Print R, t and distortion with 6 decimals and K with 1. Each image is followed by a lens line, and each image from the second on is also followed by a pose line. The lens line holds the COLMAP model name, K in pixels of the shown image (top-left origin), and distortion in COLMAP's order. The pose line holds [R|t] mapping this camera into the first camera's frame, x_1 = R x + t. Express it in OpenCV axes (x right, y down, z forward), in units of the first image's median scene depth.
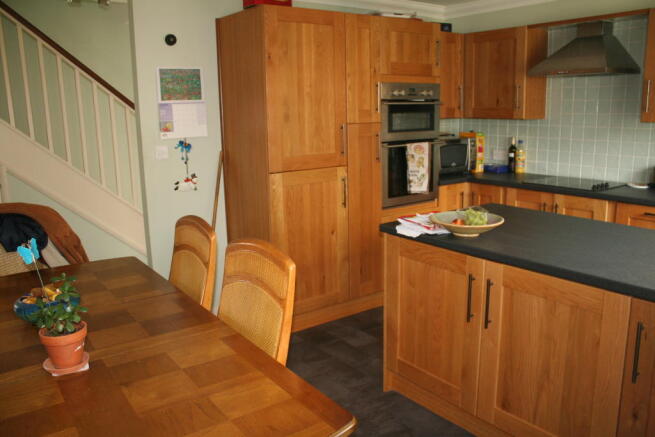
lens RADIAL K [[552.9, 0, 327.5], [0, 552.9, 218.5], [0, 0, 1]] dist [-0.166178, 0.142148]
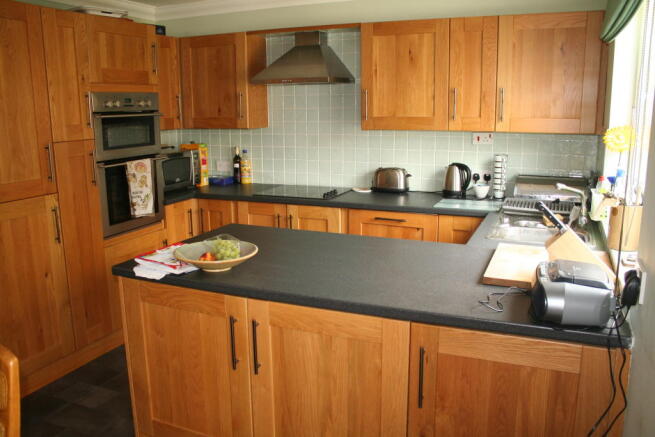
lens RADIAL K [[552.9, 0, 327.5], [0, 552.9, 218.5], [0, 0, 1]] dist [-0.166178, 0.142148]
pose [[0.863059, -0.090290, 0.496968, -0.015976], [0.092809, 0.995489, 0.019686, -0.034299], [-0.496504, 0.029133, 0.867545, 0.097342]]
